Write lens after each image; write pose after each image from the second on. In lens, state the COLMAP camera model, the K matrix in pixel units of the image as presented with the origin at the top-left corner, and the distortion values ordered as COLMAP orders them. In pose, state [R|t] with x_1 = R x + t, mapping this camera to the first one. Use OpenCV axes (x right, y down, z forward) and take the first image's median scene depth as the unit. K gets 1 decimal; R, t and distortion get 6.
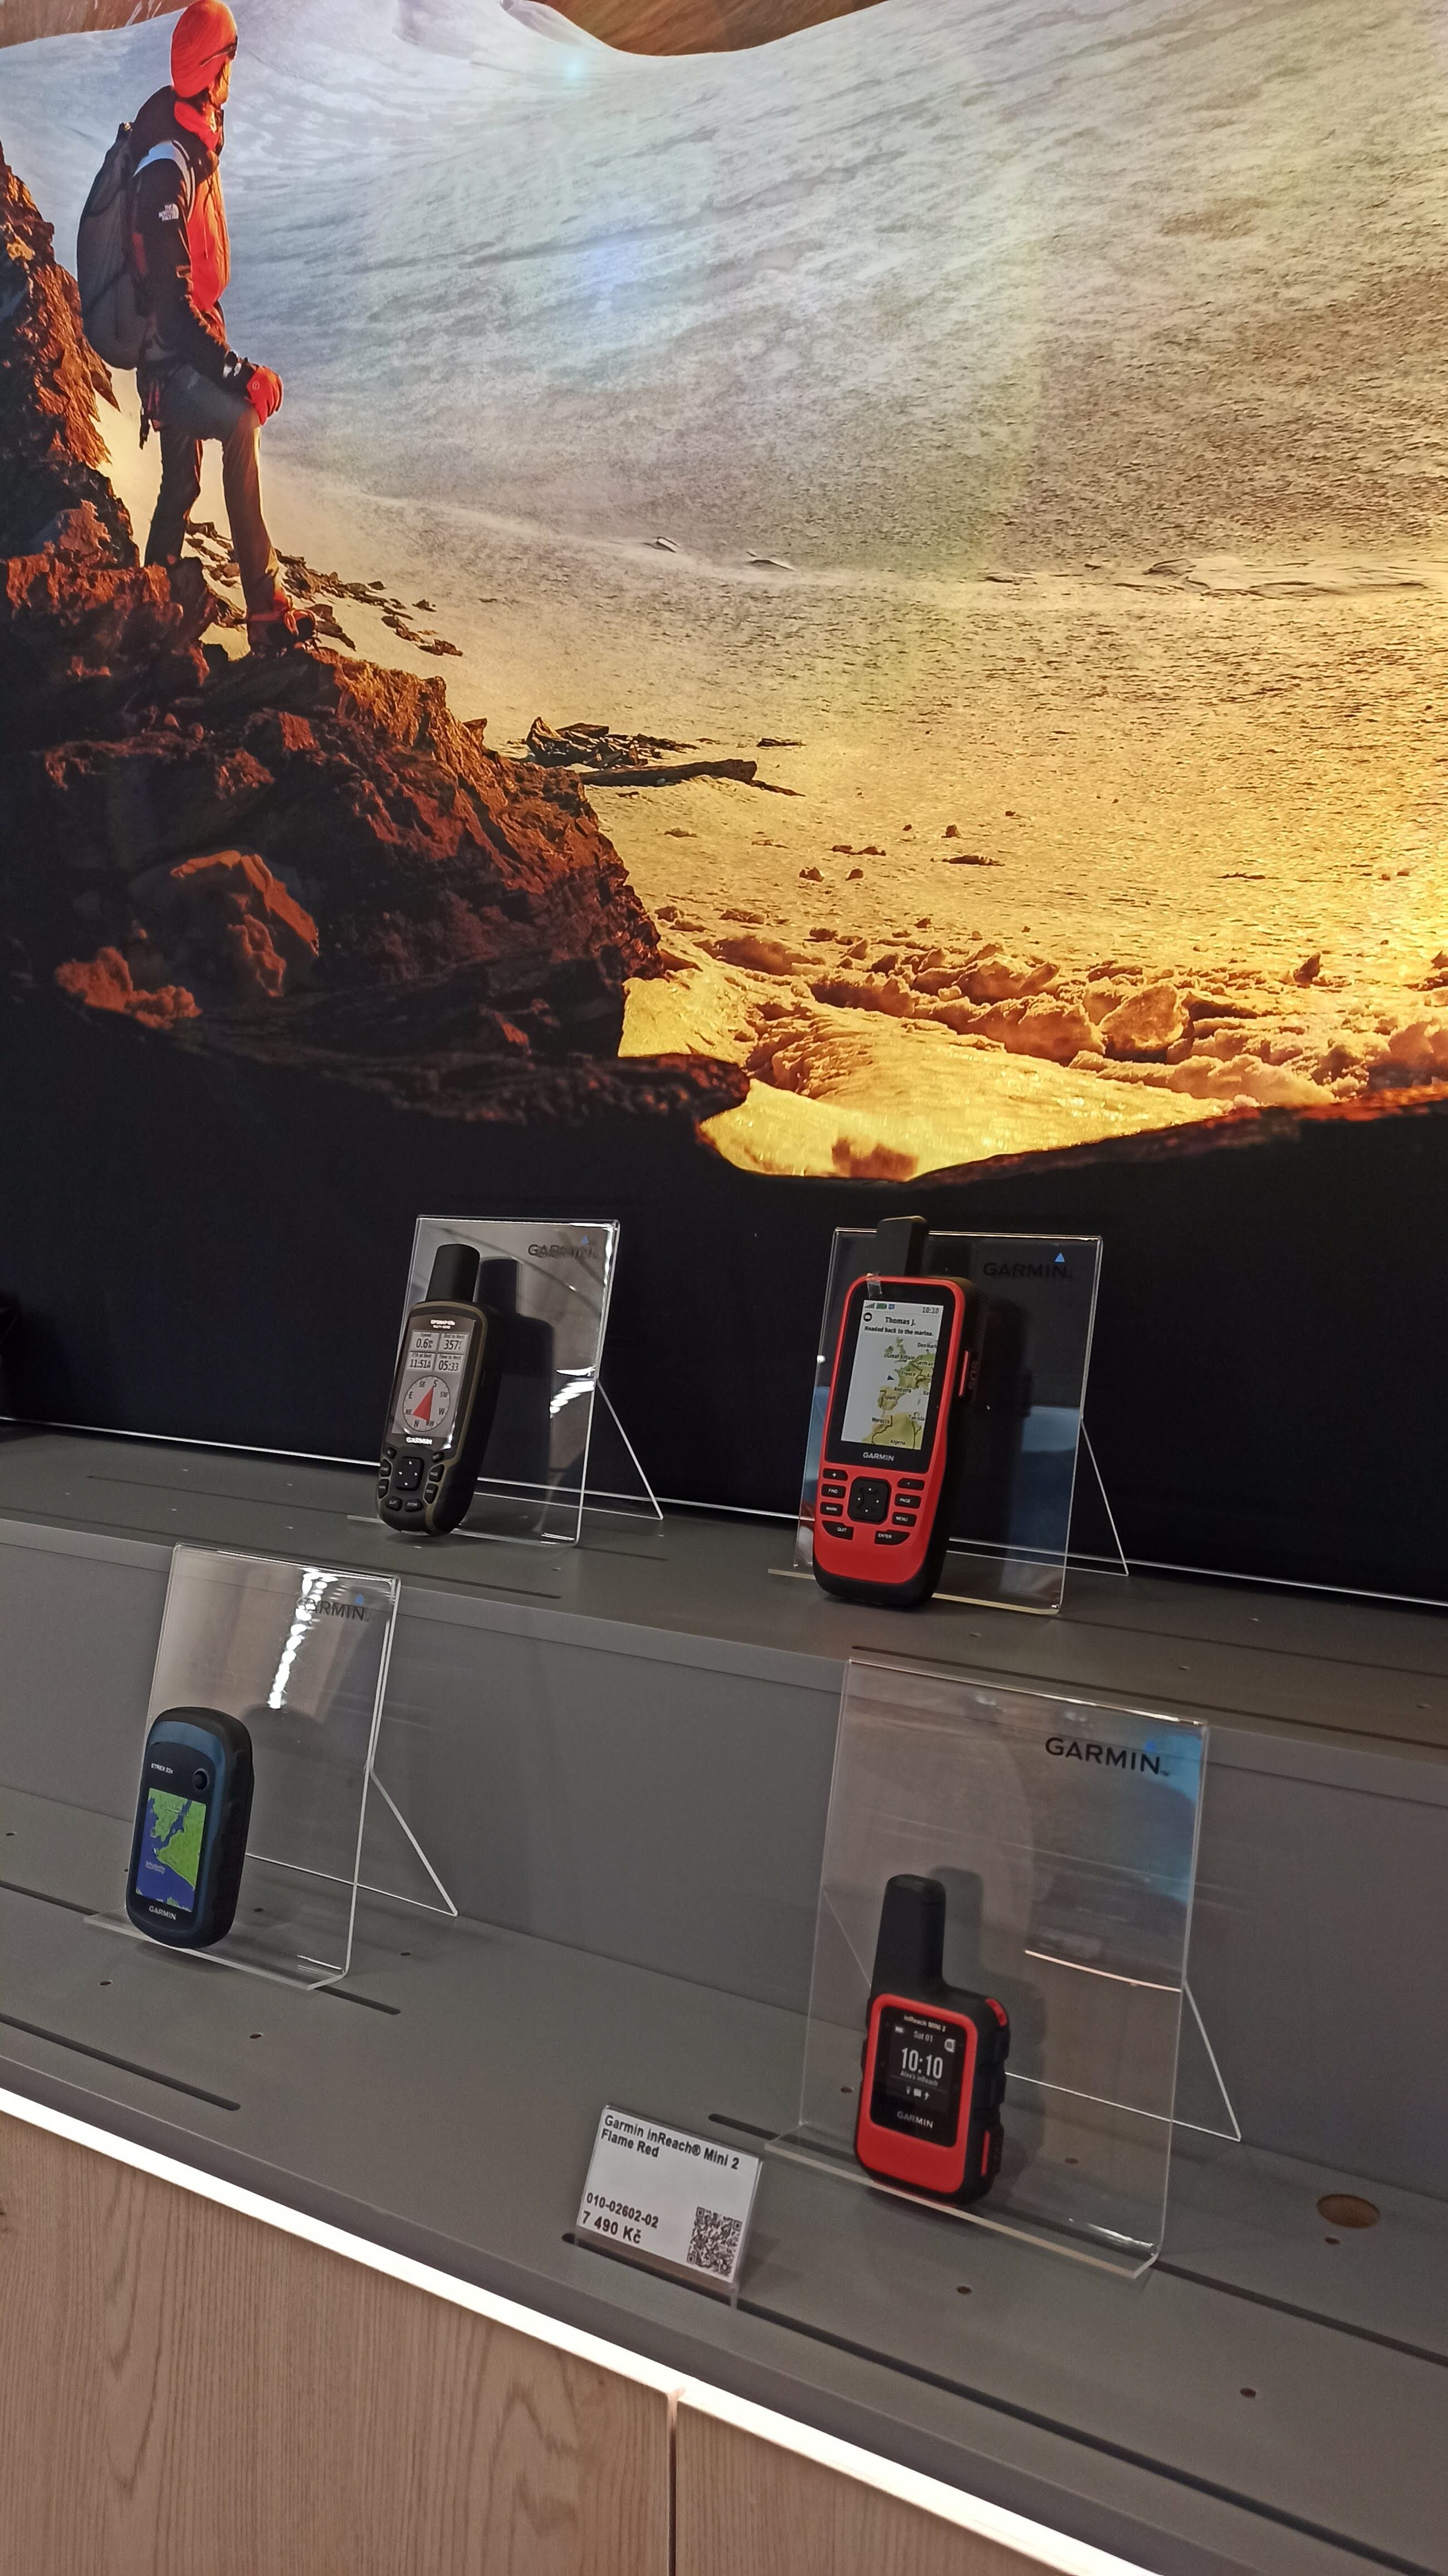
lens RADIAL K [[1877.7, 0, 726.6], [0, 1877.7, 1276.7], [0, 0, 1]] dist [0.073348, -0.070439]
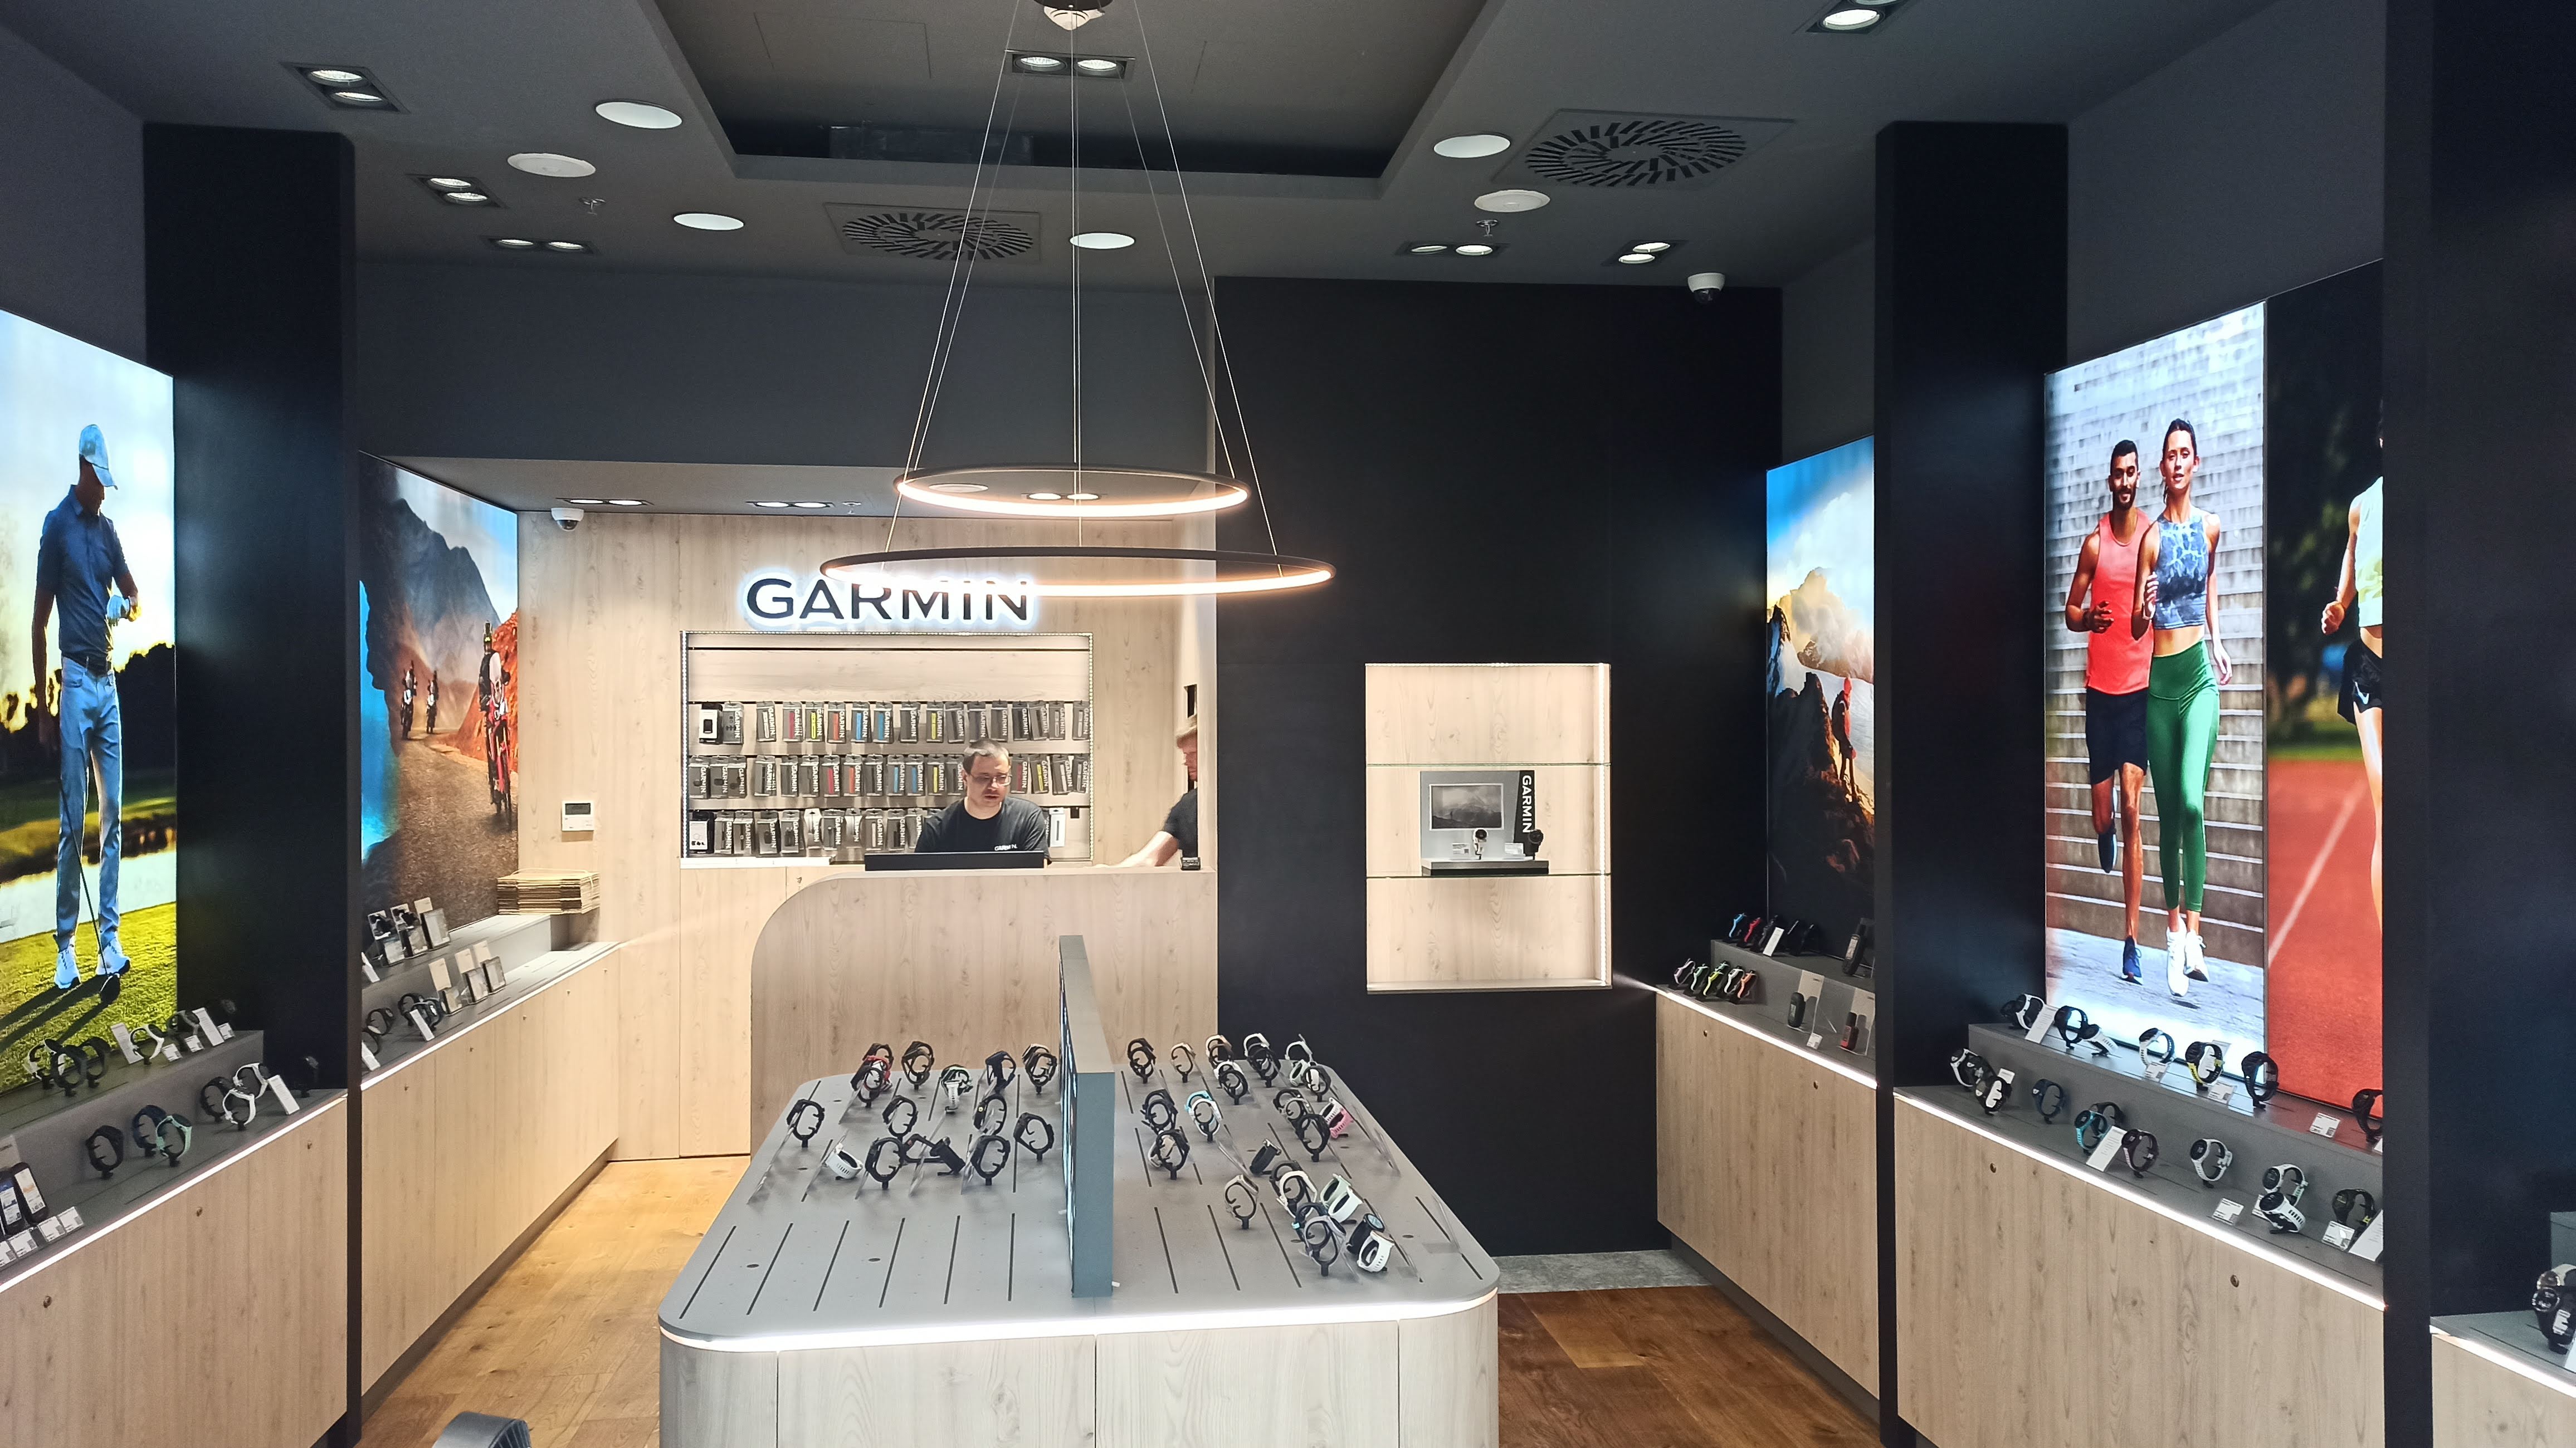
lens RADIAL K [[1877.7, 0, 1279.5], [0, 1877.7, 718.1], [0, 0, 1]] dist [0.073348, -0.070439]
pose [[0.635602, -0.004677, -0.772003, 3.001128], [-0.054557, 0.997209, -0.050960, -0.238982], [0.770087, 0.074509, 0.633573, -3.797544]]
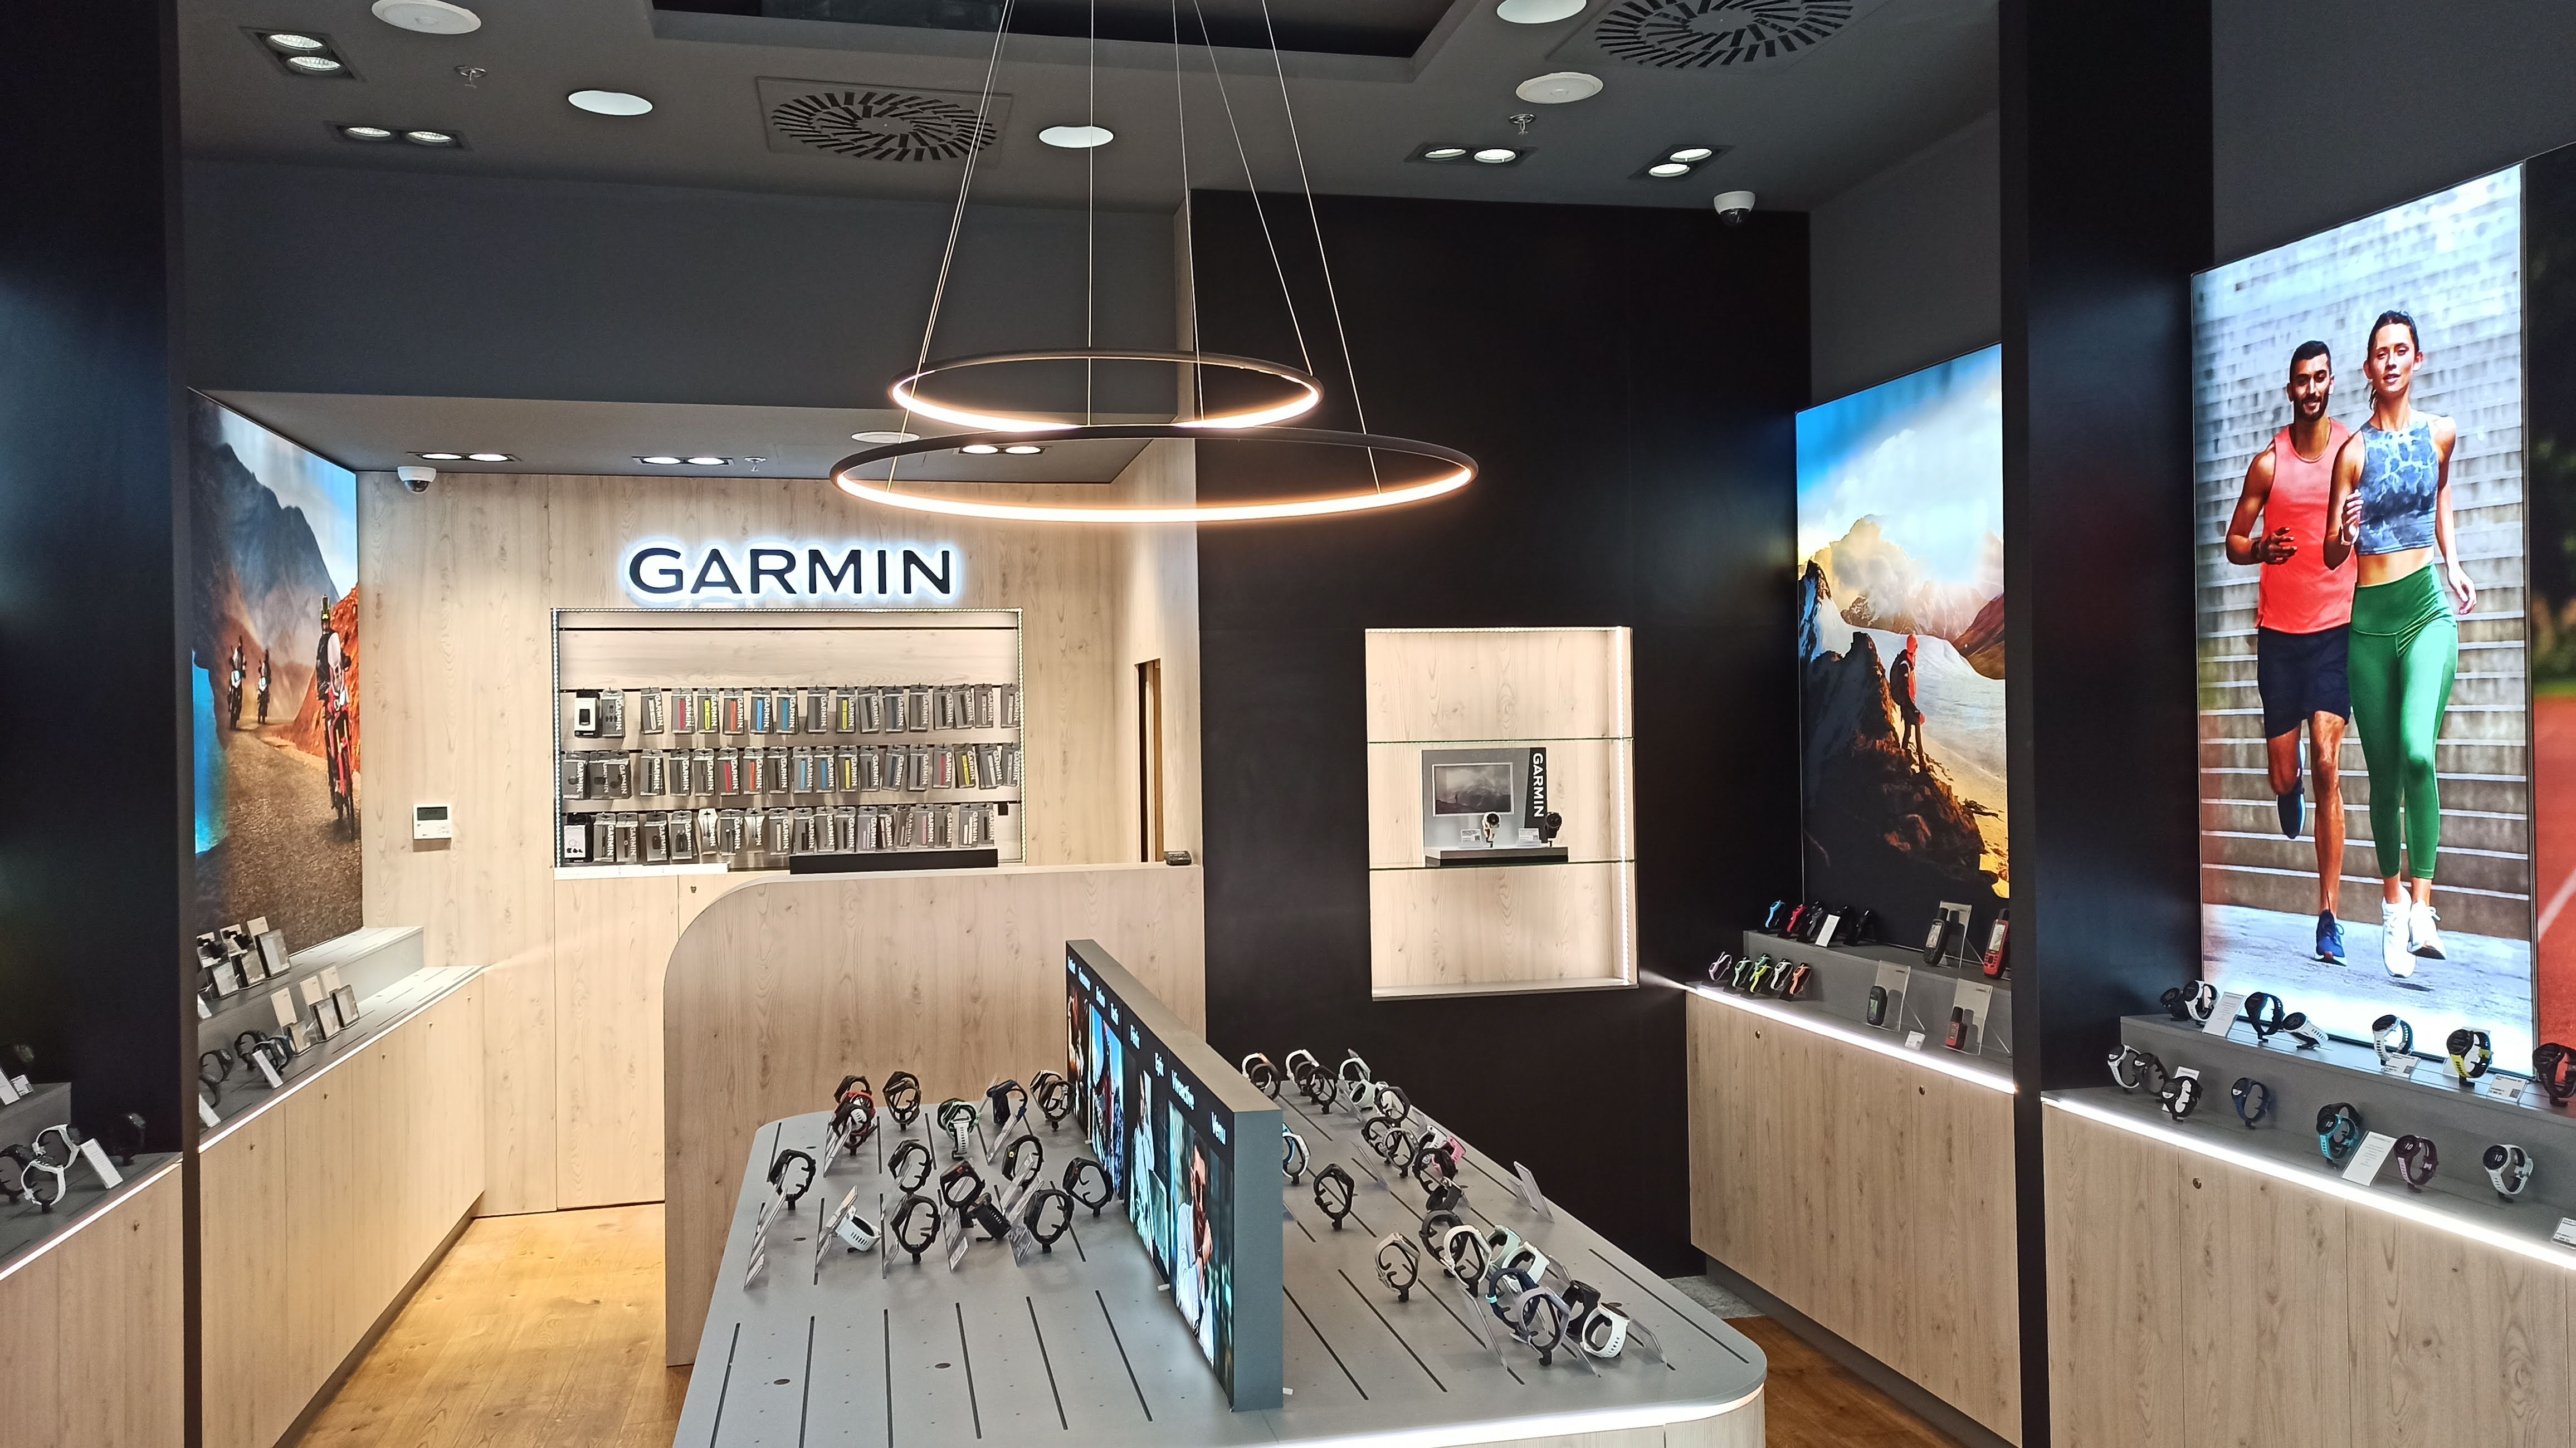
lens RADIAL K [[1877.7, 0, 1280.1], [0, 1877.7, 719.1], [0, 0, 1]] dist [0.073348, -0.070439]
pose [[0.701103, -0.017131, -0.712854, 2.148102], [-0.036029, 0.997583, -0.059409, -0.149996], [0.712149, 0.067336, 0.698792, -3.673158]]
